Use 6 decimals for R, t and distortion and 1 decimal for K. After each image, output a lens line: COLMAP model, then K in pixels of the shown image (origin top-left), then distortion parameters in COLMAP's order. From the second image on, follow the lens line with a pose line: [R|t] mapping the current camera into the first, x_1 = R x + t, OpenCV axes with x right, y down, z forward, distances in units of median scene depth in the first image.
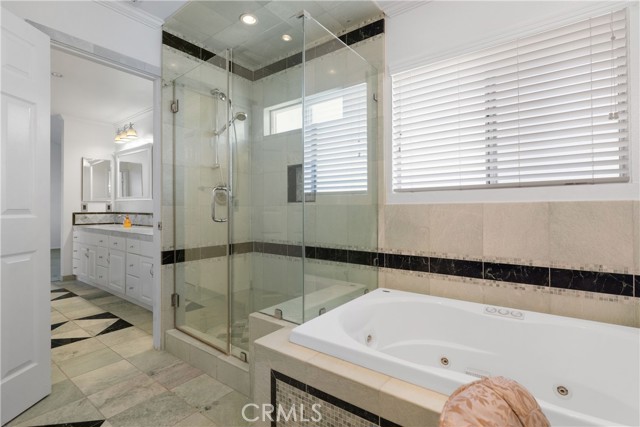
lens RADIAL K [[306.8, 0, 320.2], [0, 306.8, 209.5], [0, 0, 1]] dist [0.005468, 0.000249]
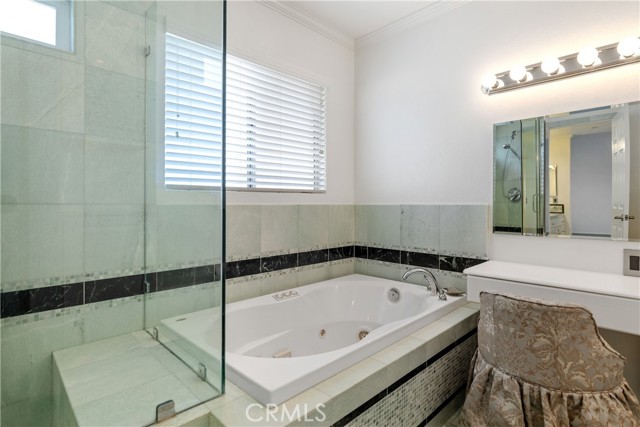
lens RADIAL K [[333.1, 0, 321.0], [0, 333.1, 212.7], [0, 0, 1]] dist [-0.005312, -0.000164]
pose [[0.140585, -0.015606, 0.989946, -0.627358], [0.007216, 0.999865, 0.014738, -0.009151], [-0.990042, 0.005071, 0.140679, 0.614157]]
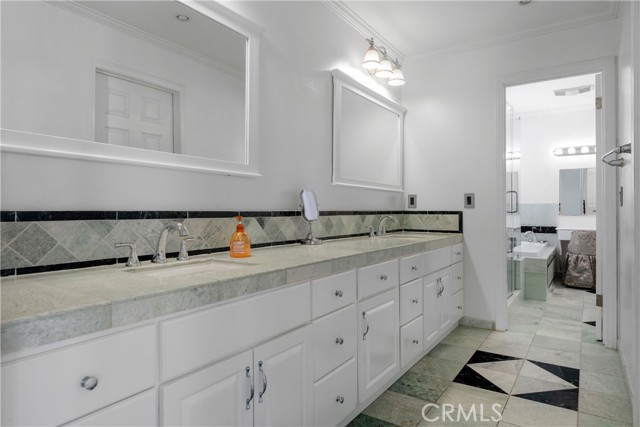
lens RADIAL K [[398.5, 0, 319.1], [0, 398.5, 211.0], [0, 0, 1]] dist [0.001485, -0.000355]
pose [[-0.051642, -0.007141, 0.998640, -2.351839], [0.004036, 0.999965, 0.007359, 0.013896], [-0.998658, 0.004410, -0.051611, 2.133065]]
